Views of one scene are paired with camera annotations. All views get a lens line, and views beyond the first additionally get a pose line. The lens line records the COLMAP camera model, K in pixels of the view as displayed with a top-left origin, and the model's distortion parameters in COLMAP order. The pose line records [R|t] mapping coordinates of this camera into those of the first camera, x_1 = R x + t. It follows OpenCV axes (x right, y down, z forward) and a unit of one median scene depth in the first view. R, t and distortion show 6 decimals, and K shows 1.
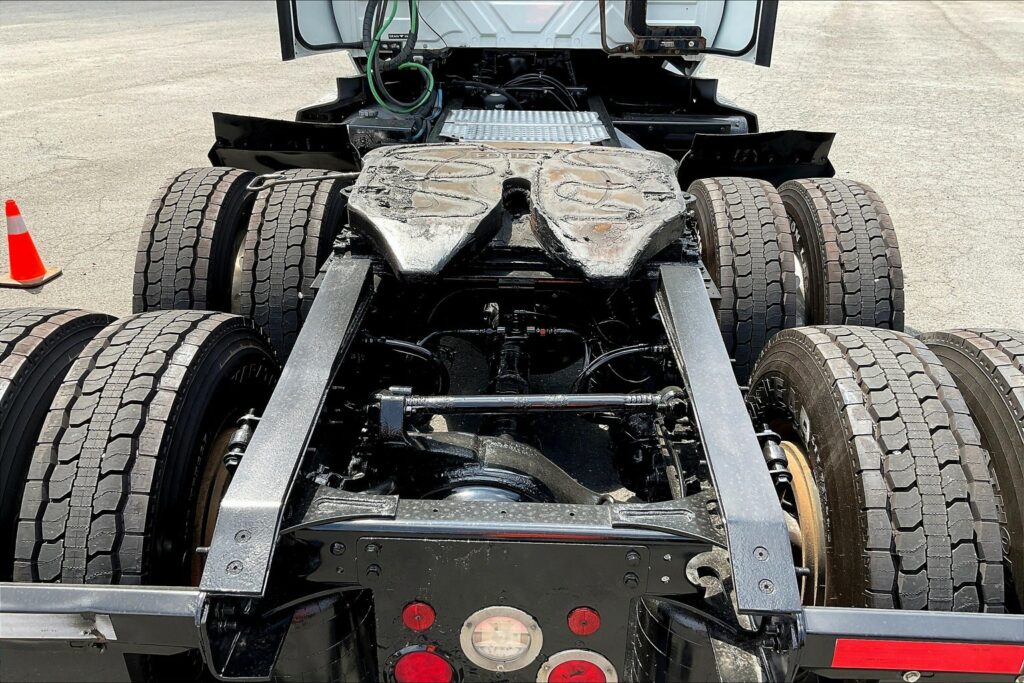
lens RADIAL K [[836.7, 0, 505.9], [0, 836.7, 340.8], [0, 0, 1]] dist [0.083500, -0.185043]
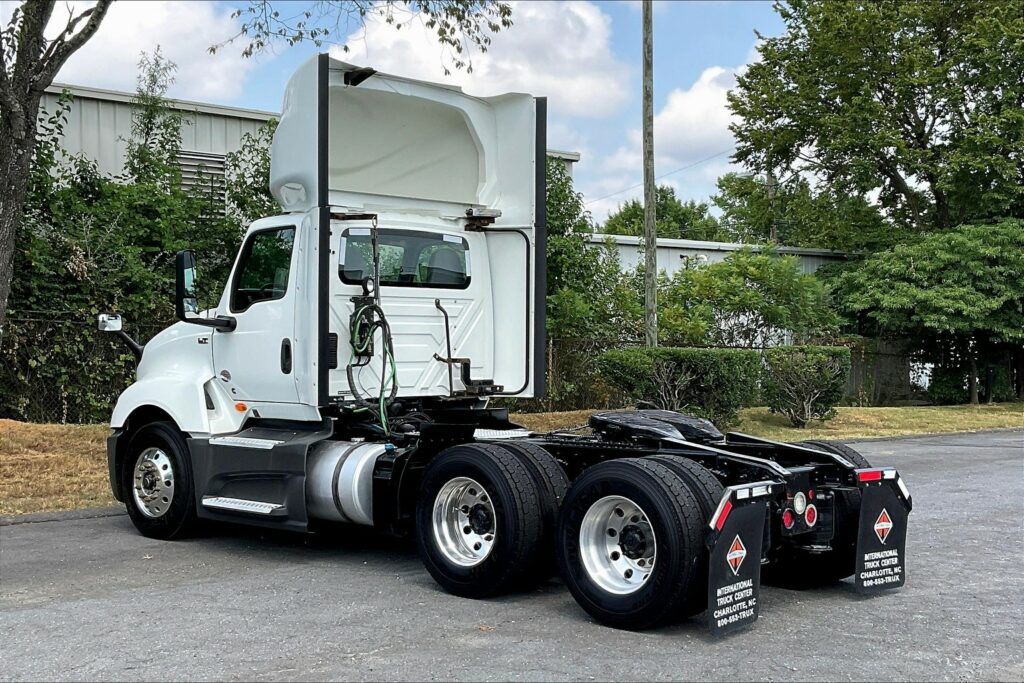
lens RADIAL K [[1329.6, 0, 518.5], [0, 1329.6, 342.7], [0, 0, 1]] dist [0.089474, 0.006449]
pose [[0.660536, -0.007589, 0.750756, -1.685960], [0.320065, 0.907381, -0.272430, 0.293599], [-0.679154, 0.420241, 0.601787, -0.648876]]
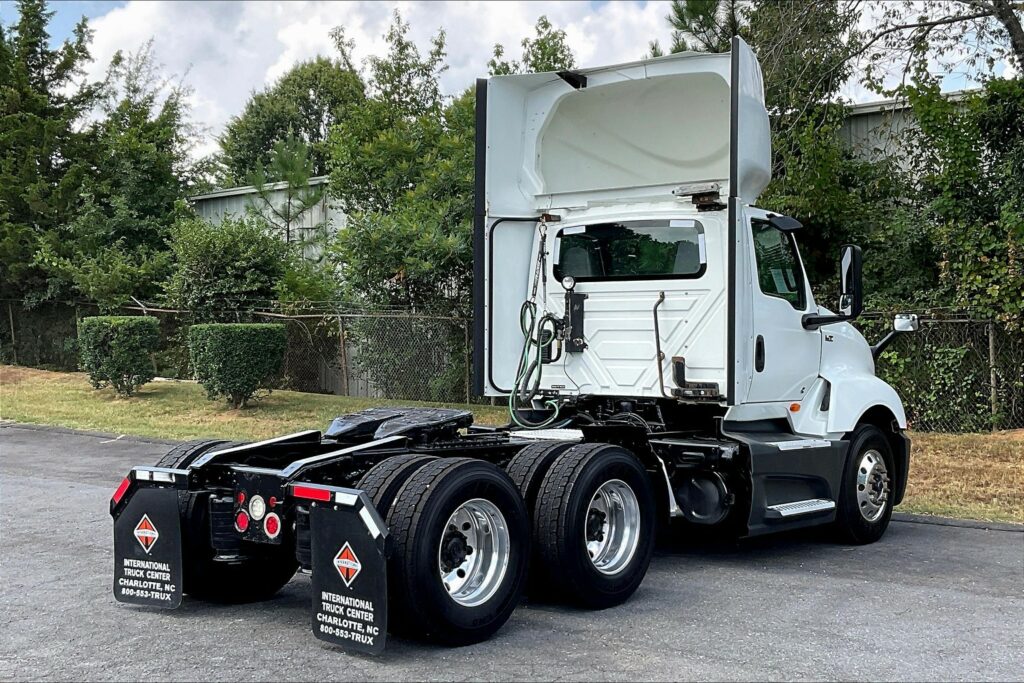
lens RADIAL K [[1337.0, 0, 512.0], [0, 1337.0, 341.5], [0, 0, 1]] dist [0.183175, -0.451298]
pose [[0.791365, -0.002863, -0.611338, 1.311804], [-0.261708, 0.902142, -0.343000, 0.426030], [0.552495, 0.431430, 0.713174, -0.826509]]
